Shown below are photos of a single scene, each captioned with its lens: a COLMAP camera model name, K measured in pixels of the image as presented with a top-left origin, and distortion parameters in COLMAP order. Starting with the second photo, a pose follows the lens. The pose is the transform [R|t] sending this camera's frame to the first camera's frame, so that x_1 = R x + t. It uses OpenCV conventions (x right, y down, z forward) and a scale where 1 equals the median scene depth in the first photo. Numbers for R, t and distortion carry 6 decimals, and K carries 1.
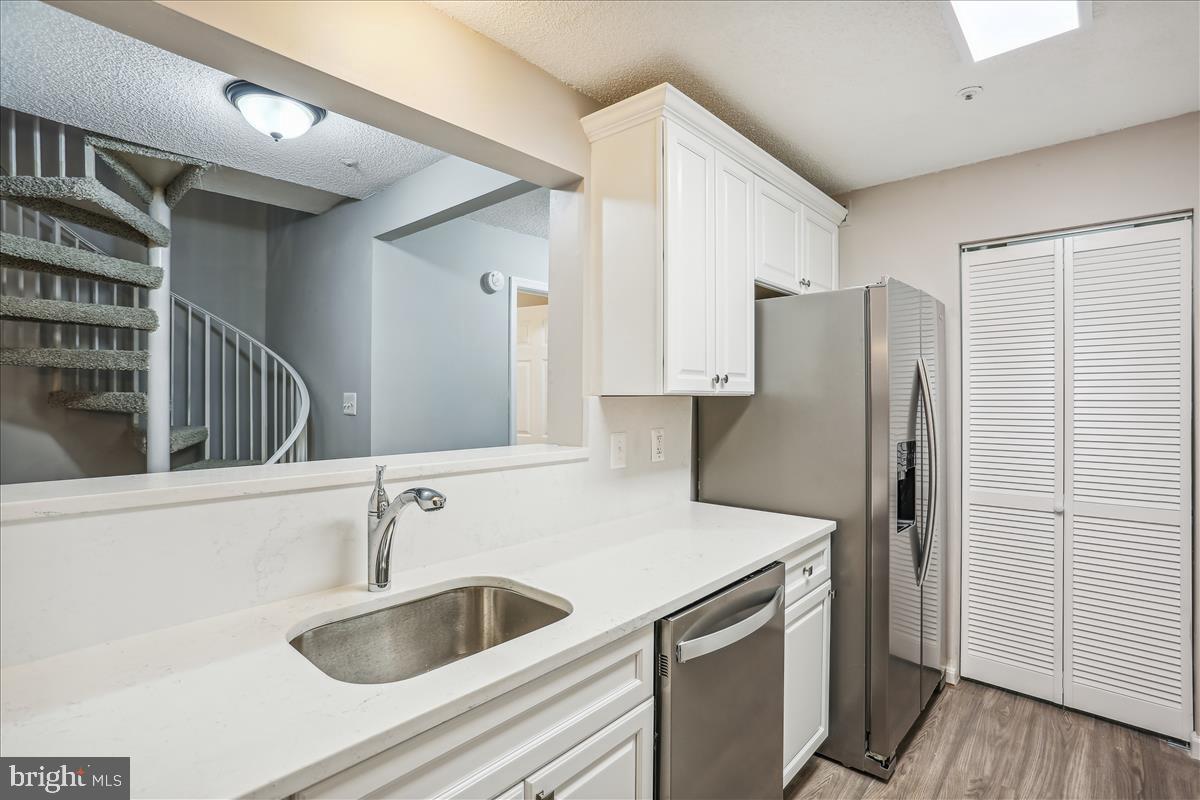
lens RADIAL K [[585.6, 0, 599.0], [0, 585.6, 391.2], [0, 0, 1]] dist [-0.046216, 0.027435]
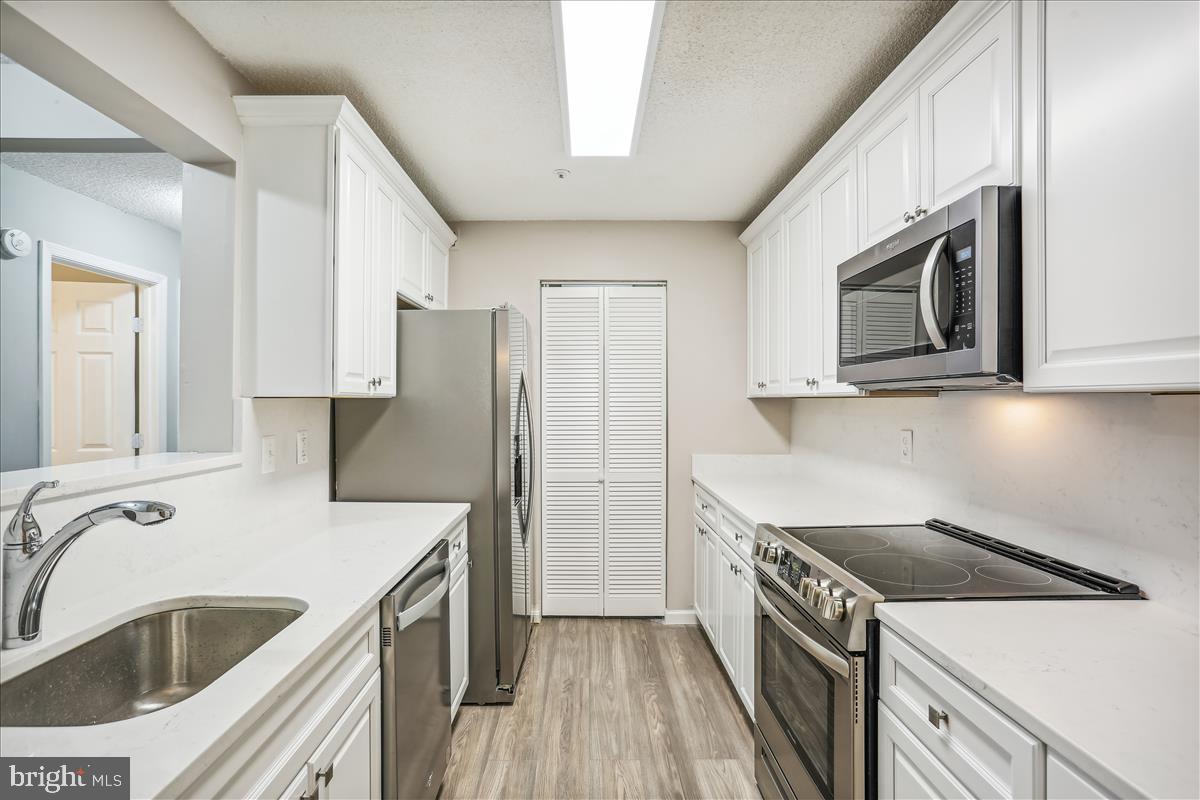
lens RADIAL K [[585.6, 0, 599.0], [0, 585.6, 391.2], [0, 0, 1]] dist [-0.046216, 0.027435]
pose [[0.735043, 0.009686, 0.677952, -0.212699], [-0.005291, 0.999949, -0.008549, 0.002985], [-0.678000, 0.002697, 0.735057, -0.061075]]
